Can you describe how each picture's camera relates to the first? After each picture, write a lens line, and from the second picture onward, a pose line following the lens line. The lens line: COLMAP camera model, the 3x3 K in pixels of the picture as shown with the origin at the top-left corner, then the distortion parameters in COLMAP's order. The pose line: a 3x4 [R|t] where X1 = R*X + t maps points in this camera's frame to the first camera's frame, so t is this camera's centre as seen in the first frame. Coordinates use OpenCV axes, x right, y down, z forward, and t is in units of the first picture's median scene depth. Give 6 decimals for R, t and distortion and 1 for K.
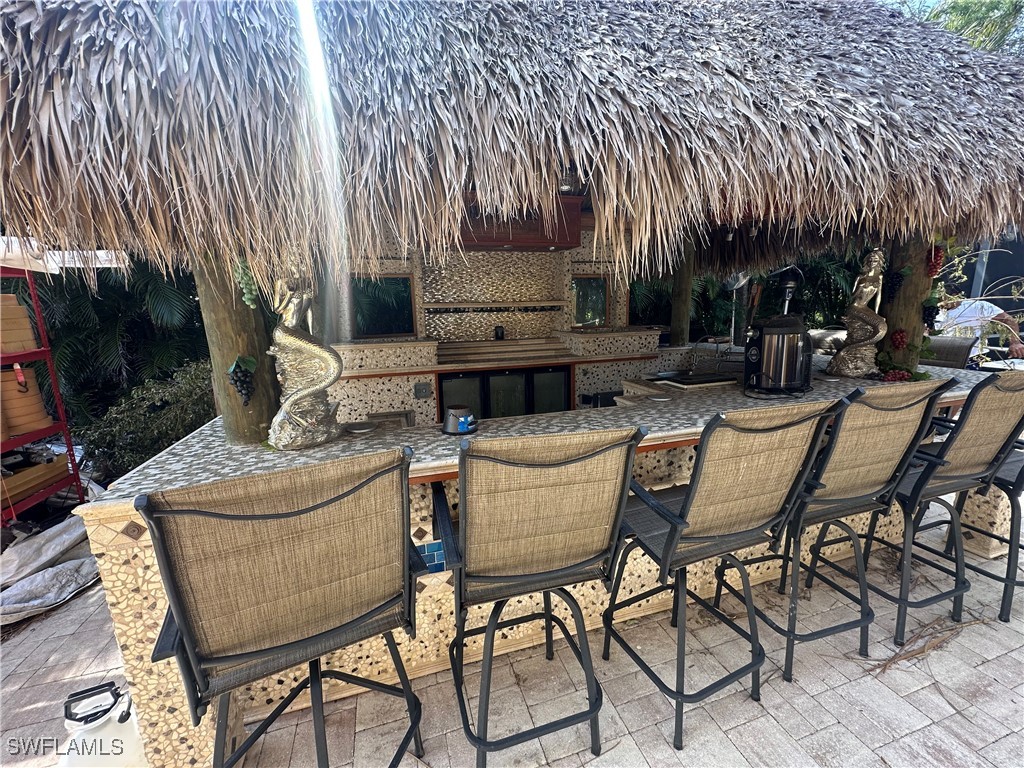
lens RADIAL K [[408.5, 0, 513.6], [0, 408.5, 384.1], [0, 0, 1]] dist [-0.005710, -0.000059]
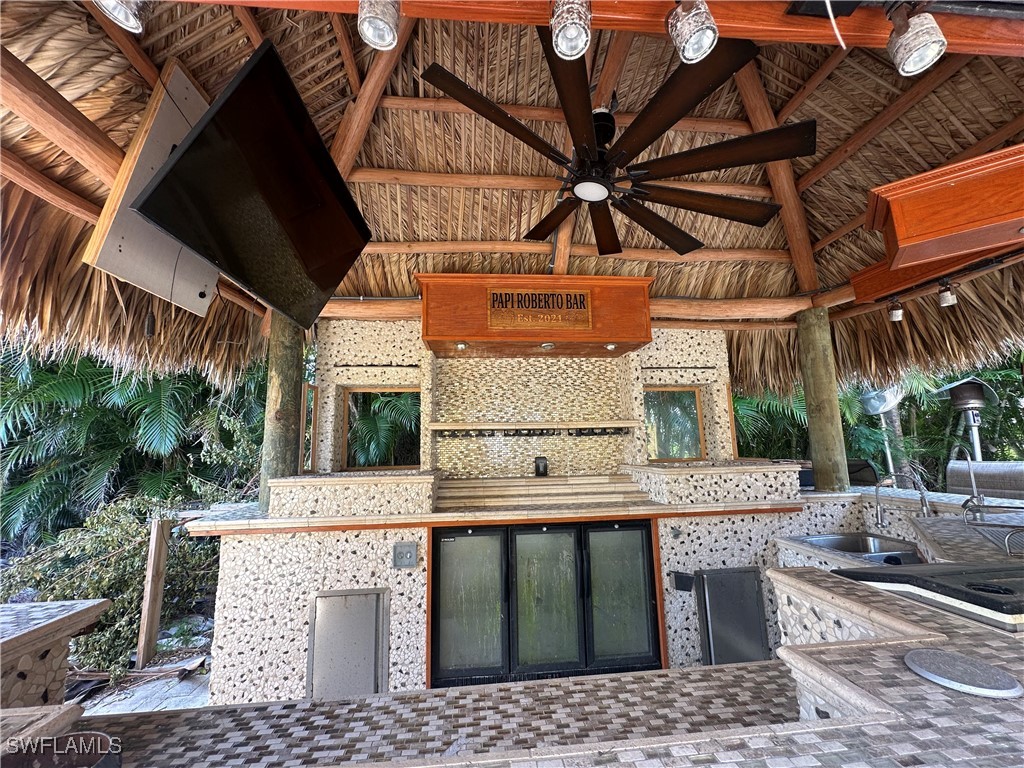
lens RADIAL K [[408.5, 0, 512.0], [0, 408.5, 382.5], [0, 0, 1]] dist [-0.005710, -0.000059]
pose [[0.981348, -0.028053, -0.190183, 0.057224], [-0.037584, 0.942208, -0.332914, -0.027783], [0.188531, 0.333852, 0.923579, 0.319779]]
